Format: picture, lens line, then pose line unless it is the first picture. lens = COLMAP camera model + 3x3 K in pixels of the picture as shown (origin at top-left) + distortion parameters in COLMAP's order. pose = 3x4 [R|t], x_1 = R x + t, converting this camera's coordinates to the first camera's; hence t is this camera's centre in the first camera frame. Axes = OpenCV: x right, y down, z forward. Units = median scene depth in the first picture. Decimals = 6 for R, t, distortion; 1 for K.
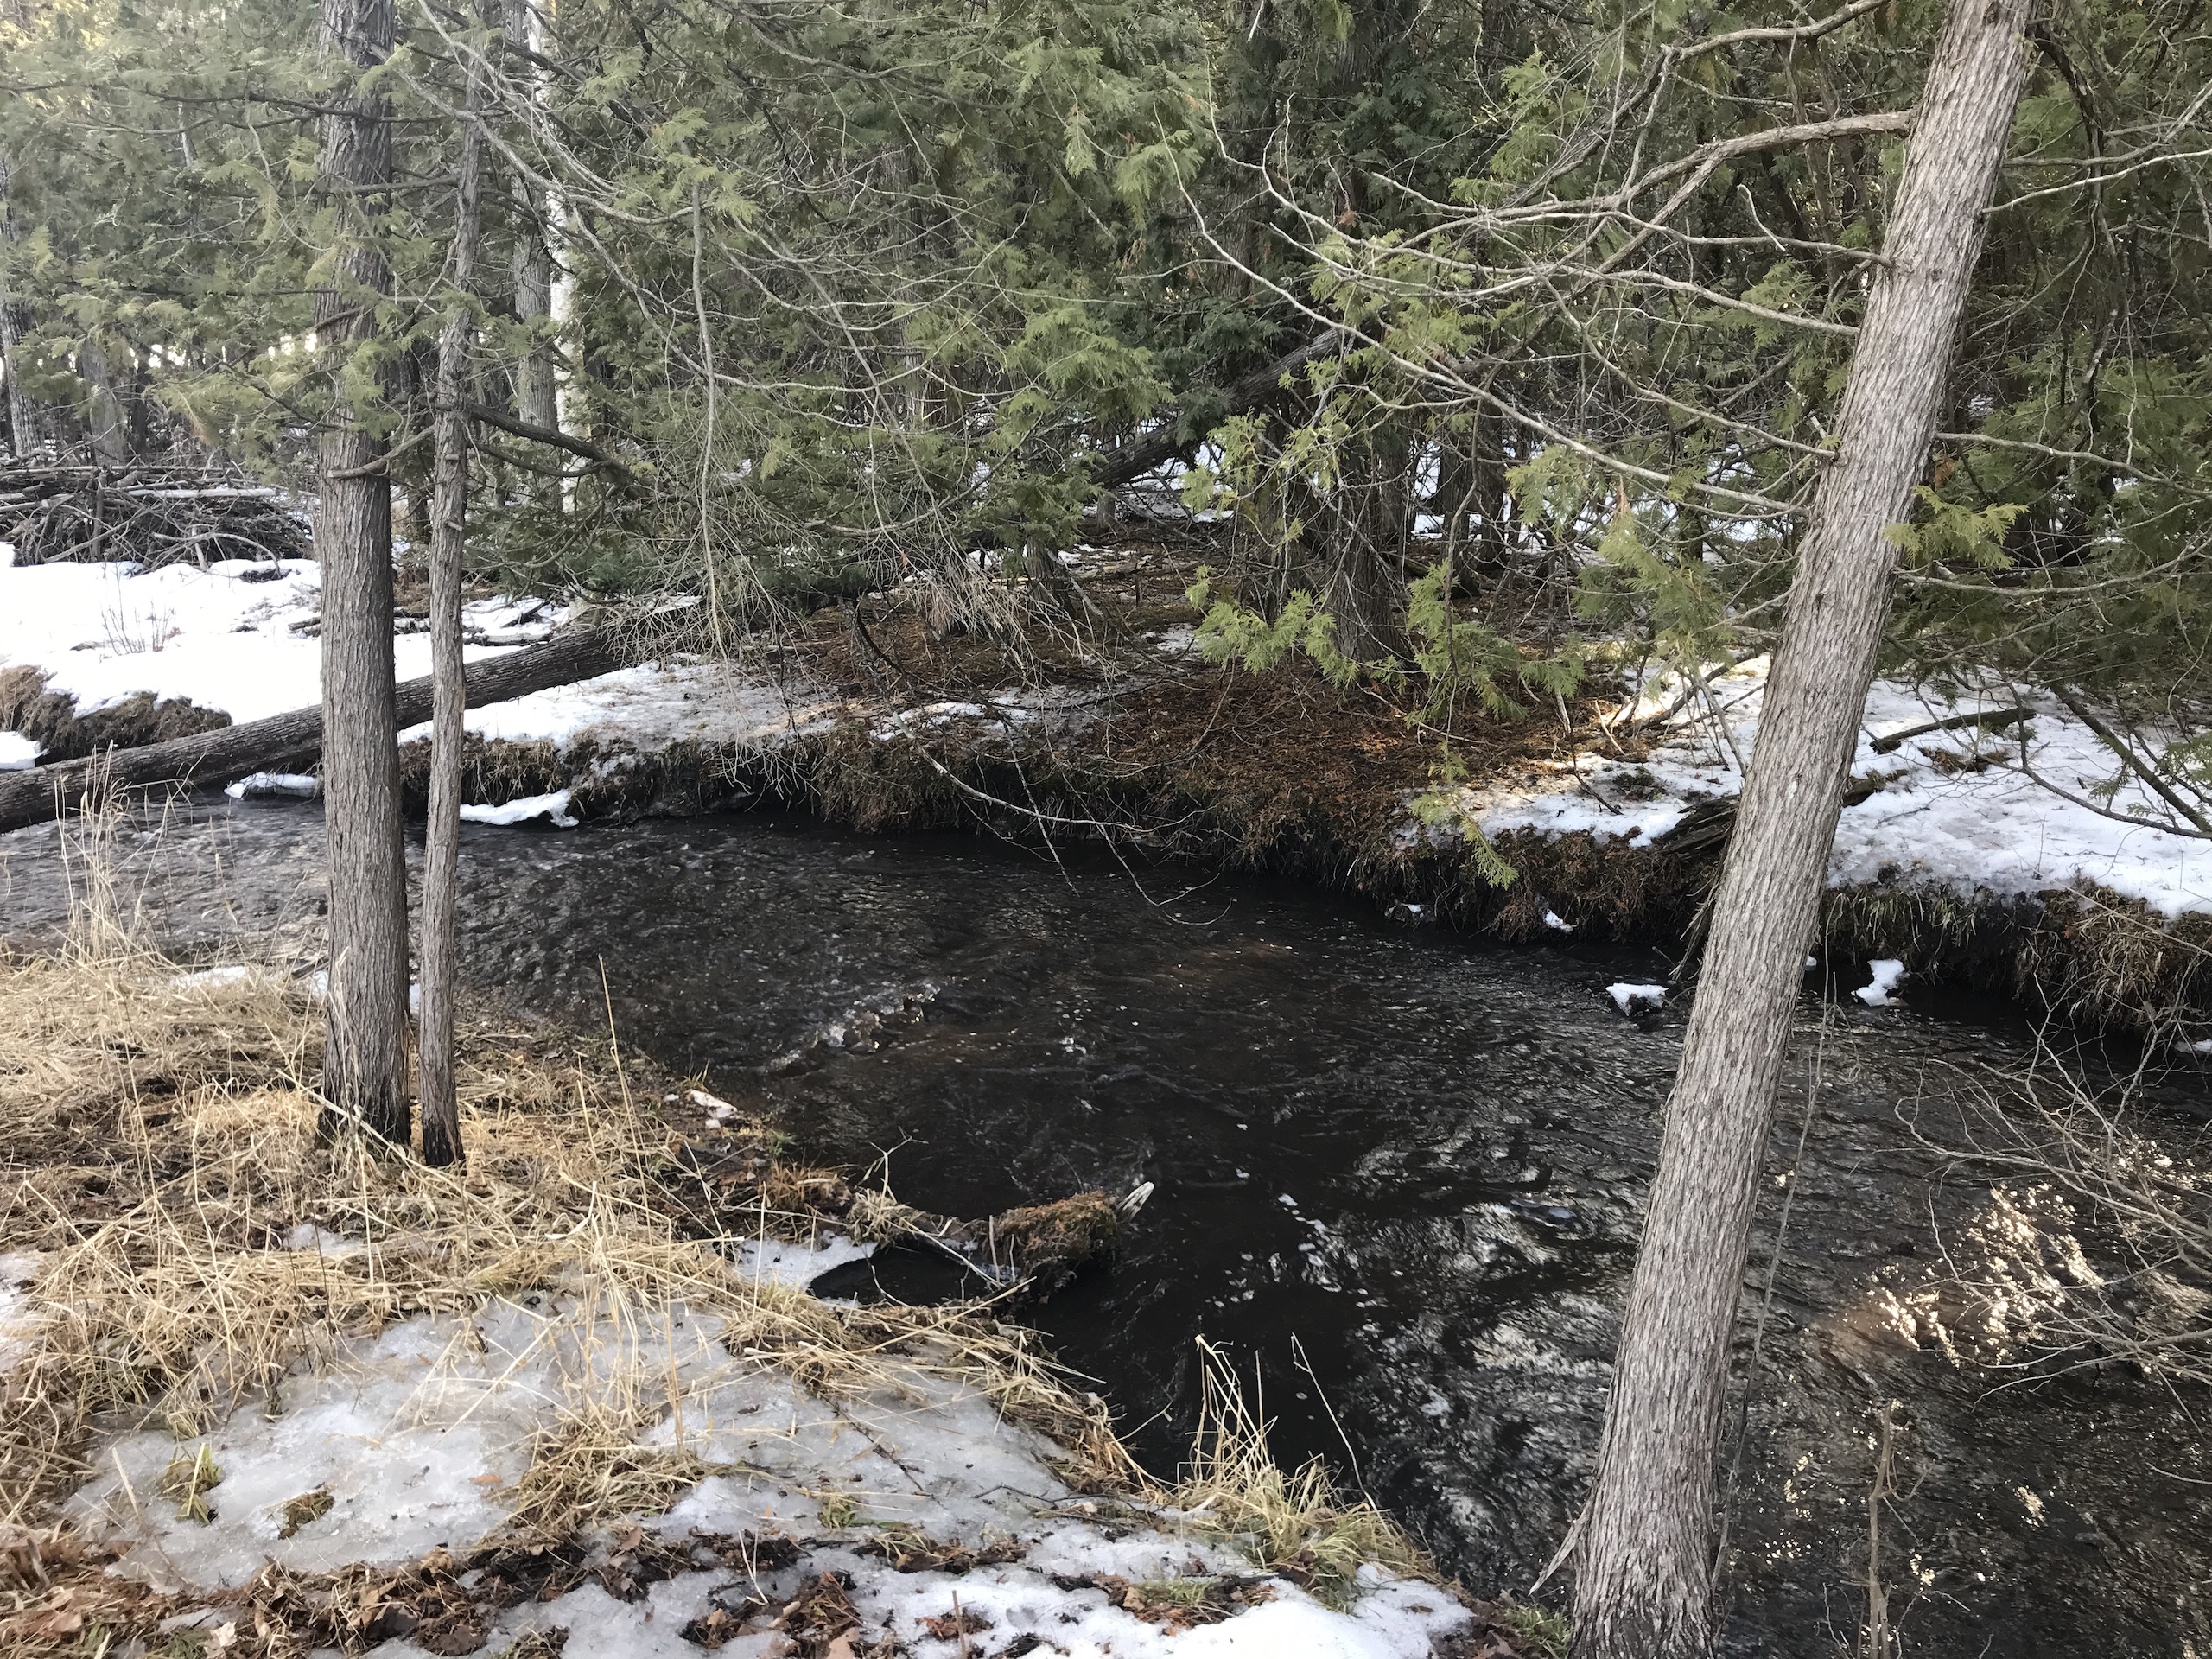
lens RADIAL K [[1794.9, 0, 1105.6], [0, 1794.9, 829.8], [0, 0, 1]] dist [0.004979, 0.001807]
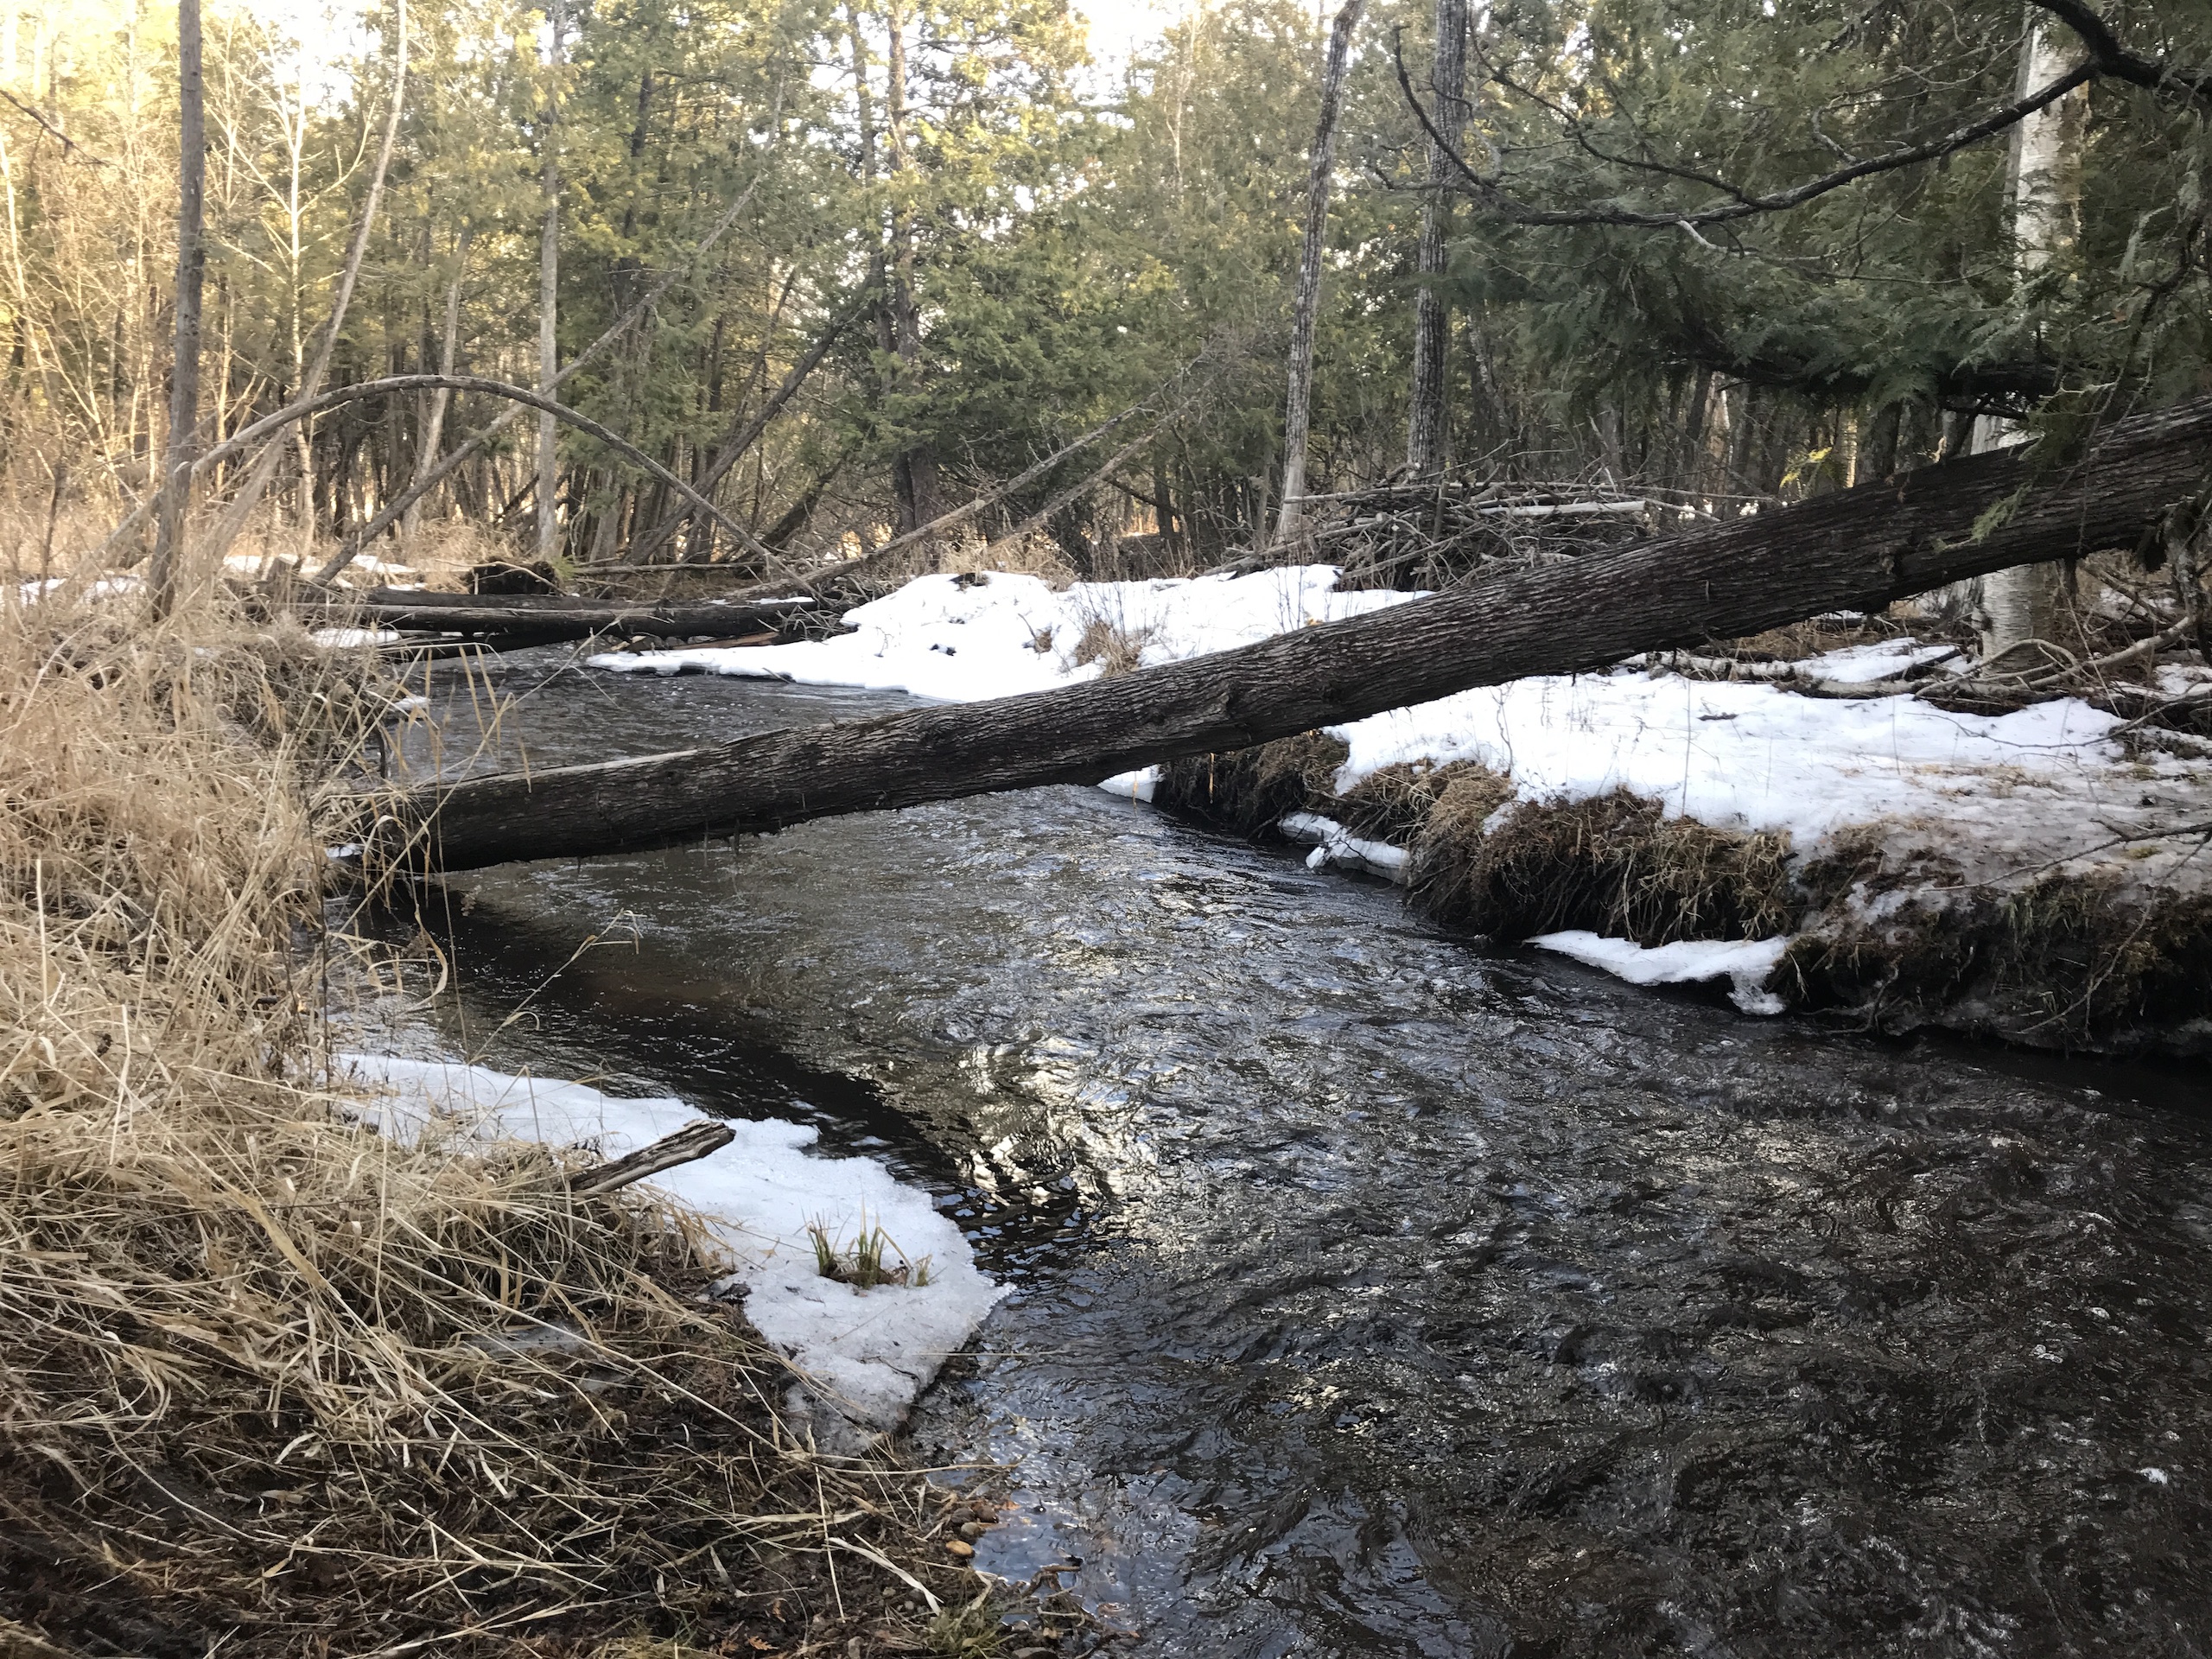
lens RADIAL K [[1794.9, 0, 1104.3], [0, 1794.9, 830.6], [0, 0, 1]] dist [0.004979, 0.001807]
pose [[0.675875, 0.124853, -0.726364, -0.081881], [-0.187478, 0.982253, -0.005609, -0.013722], [0.712772, 0.139968, 0.687288, 0.543908]]
